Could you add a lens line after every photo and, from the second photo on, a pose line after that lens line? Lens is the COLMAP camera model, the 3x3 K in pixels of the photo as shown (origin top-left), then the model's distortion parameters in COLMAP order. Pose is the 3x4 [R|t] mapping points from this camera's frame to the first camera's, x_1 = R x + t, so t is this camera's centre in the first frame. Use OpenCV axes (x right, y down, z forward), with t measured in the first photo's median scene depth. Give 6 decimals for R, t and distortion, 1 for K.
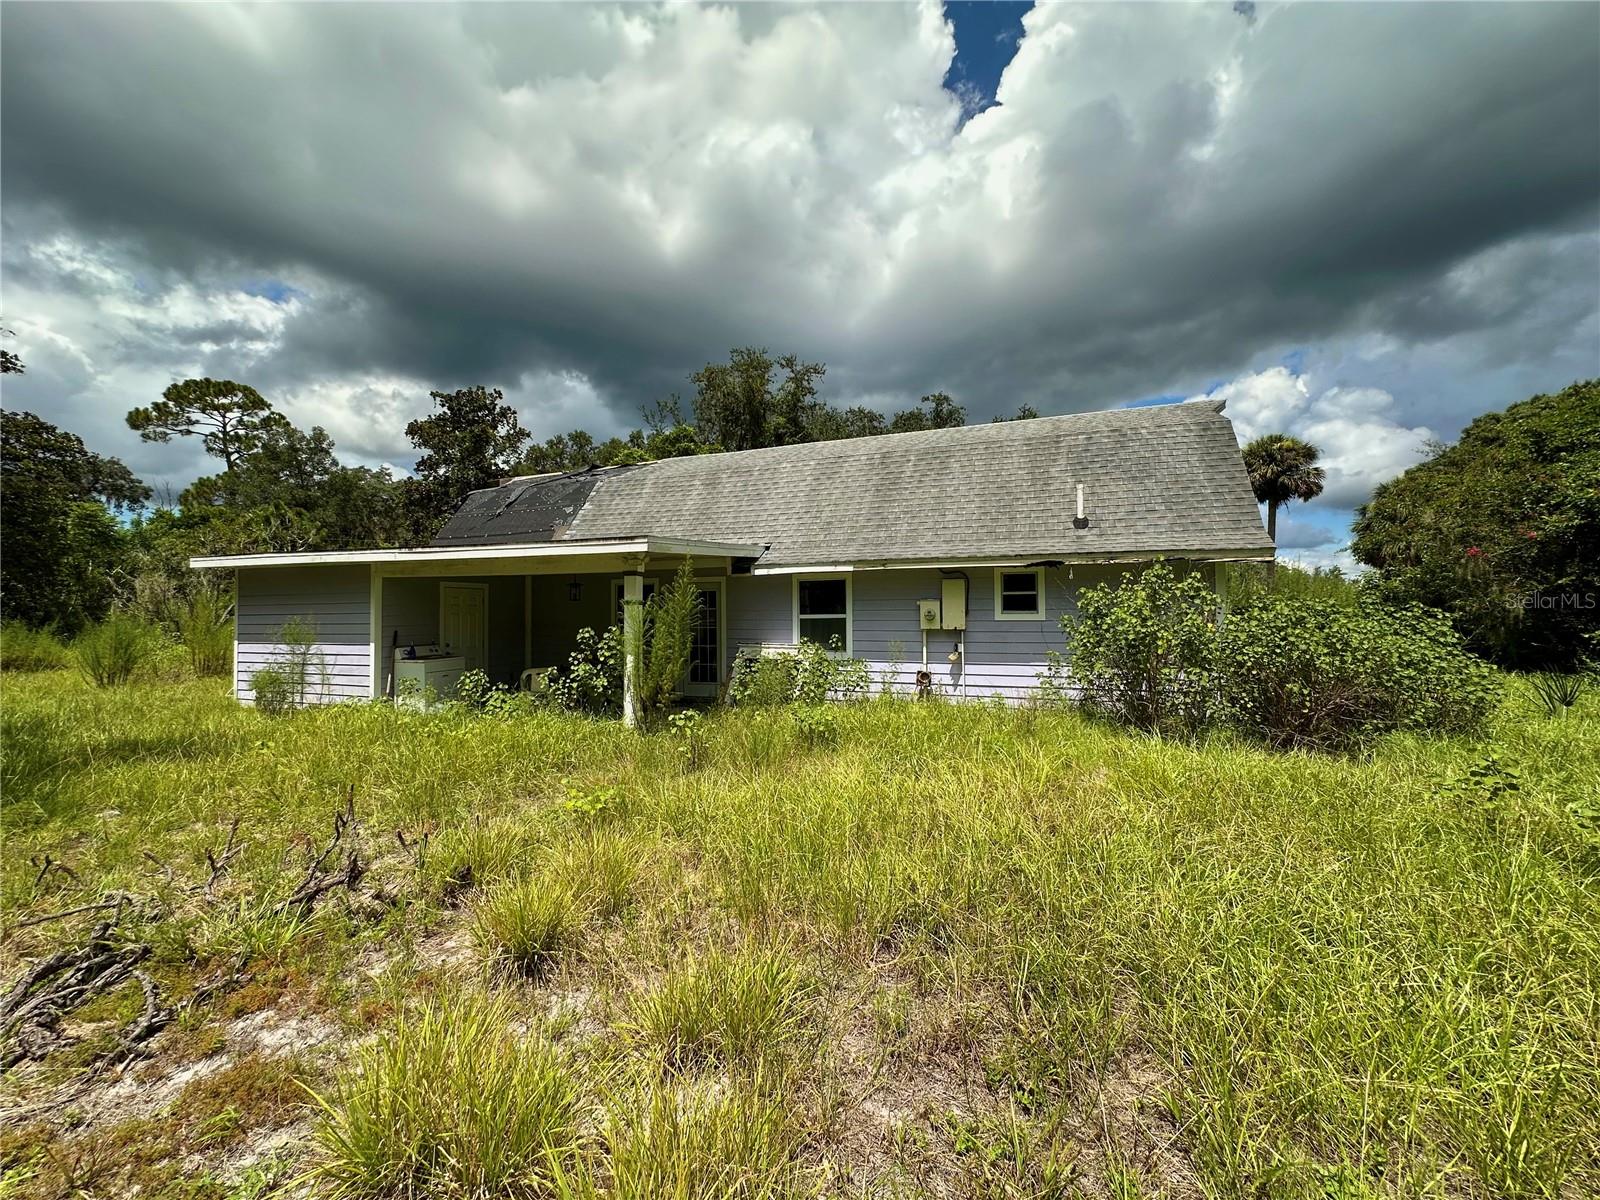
lens RADIAL K [[629.6, 0, 800.0], [0, 629.6, 600.0], [0, 0, 1]] dist [-0.000116, 0.000031]
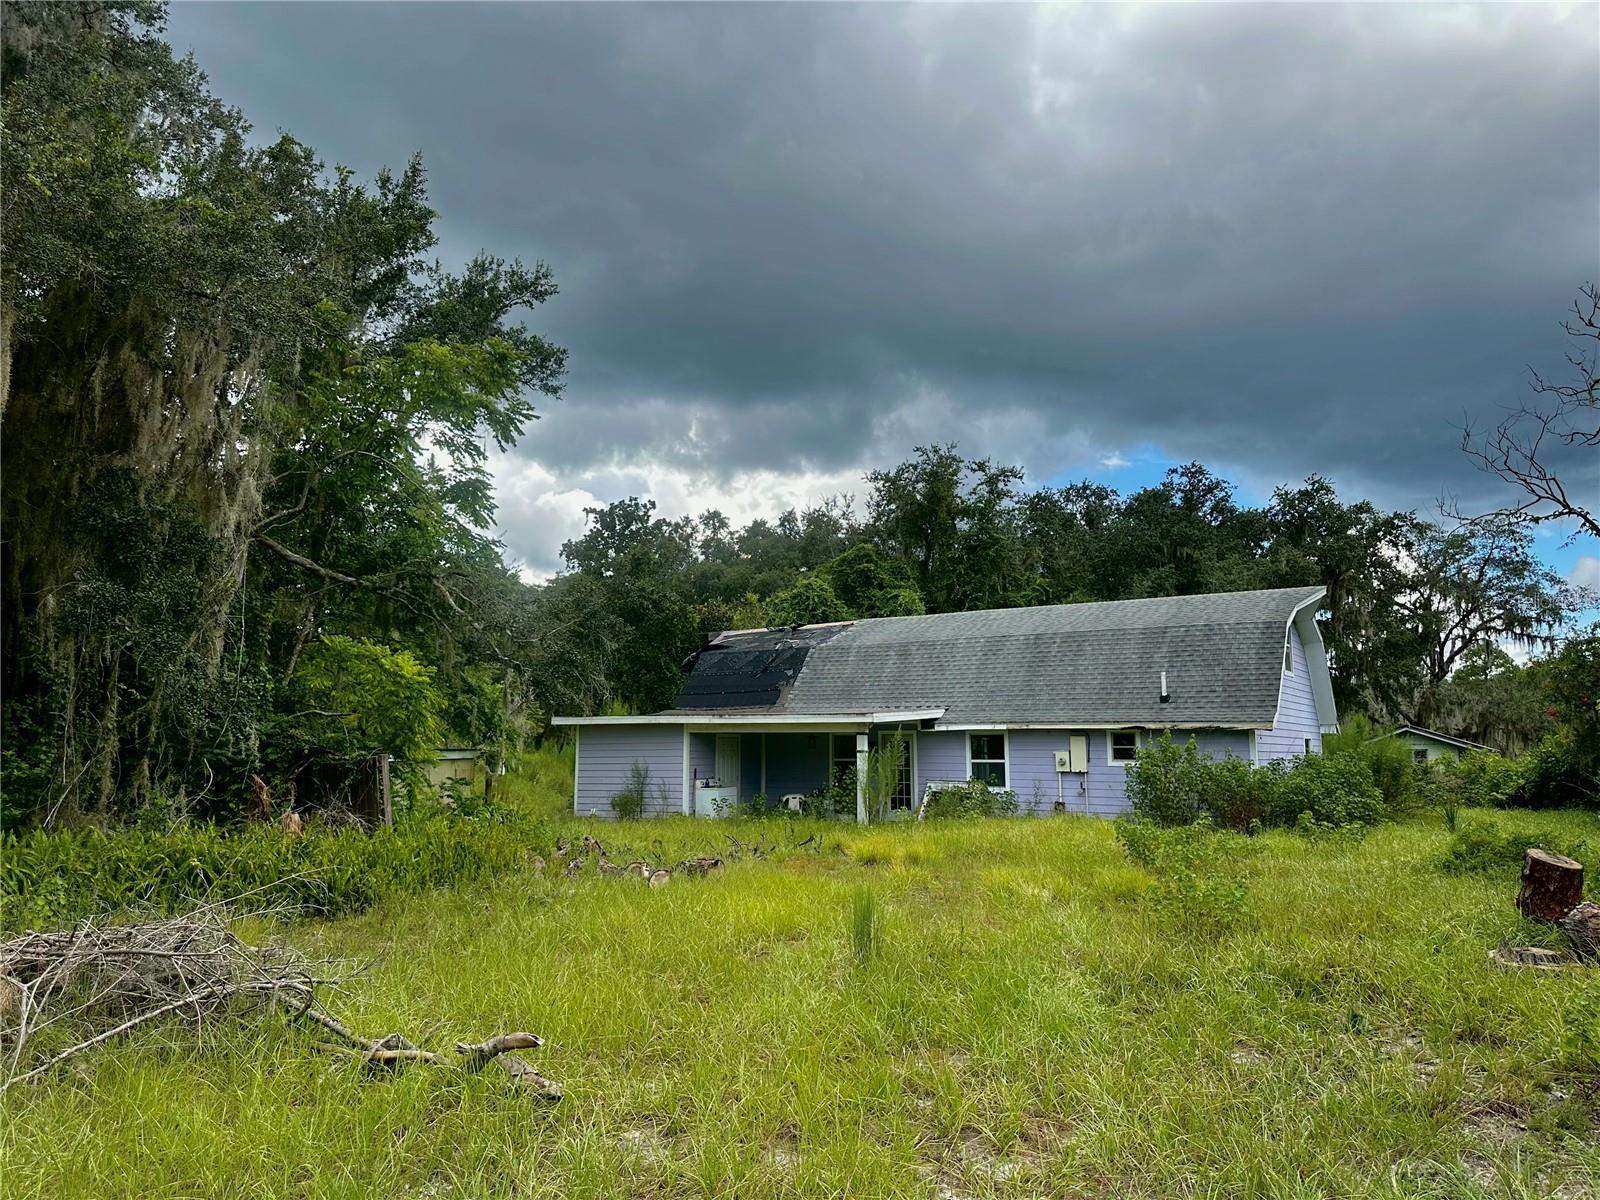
lens RADIAL K [[1129.9, 0, 800.0], [0, 1129.9, 600.0], [0, 0, 1]] dist [0.158646, 0.000107]
pose [[0.978760, -0.021724, -0.203855, 0.147888], [-0.001143, 0.993776, -0.111389, -0.045603], [0.205006, 0.109256, 0.972644, -1.530549]]
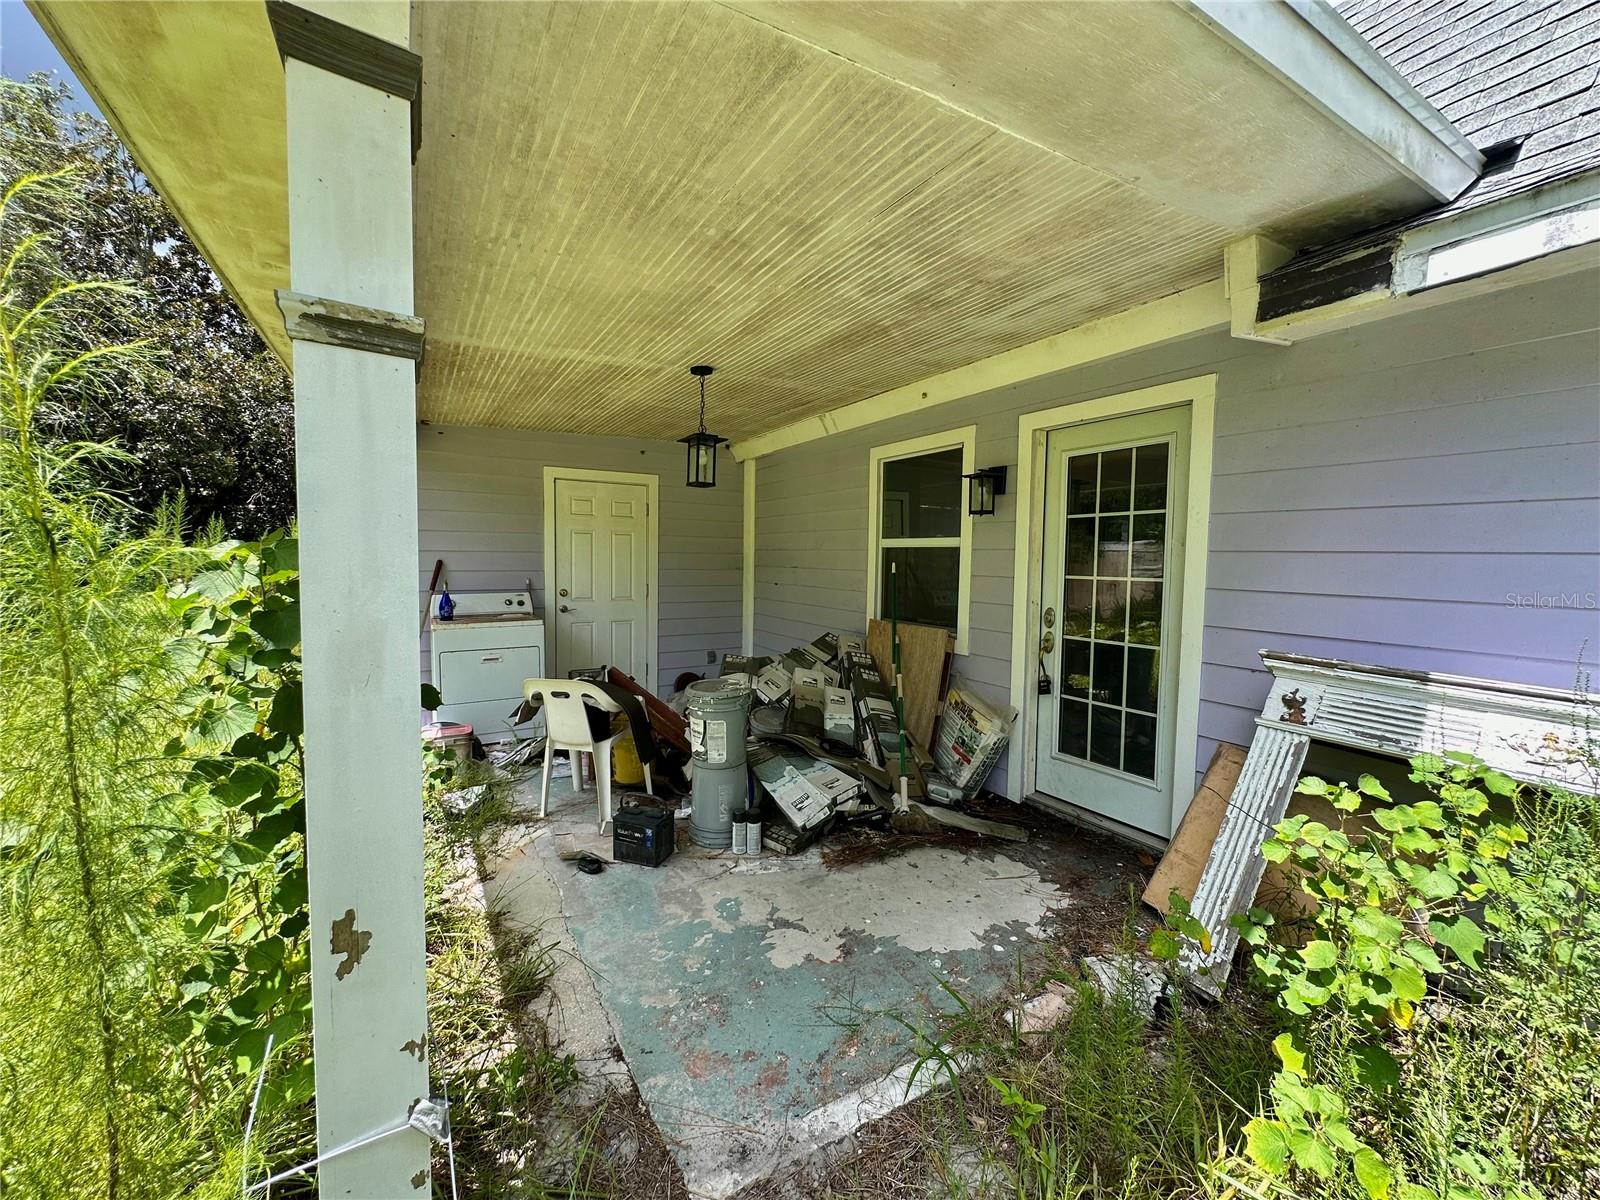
lens RADIAL K [[655.6, 0, 800.0], [0, 655.6, 600.0], [0, 0, 1]] dist [-0.000158, 0.000026]
pose [[0.795188, 0.057310, -0.603648, -0.091136], [-0.008990, 0.996528, 0.082767, 0.032813], [0.606296, -0.060389, 0.792943, 0.723661]]
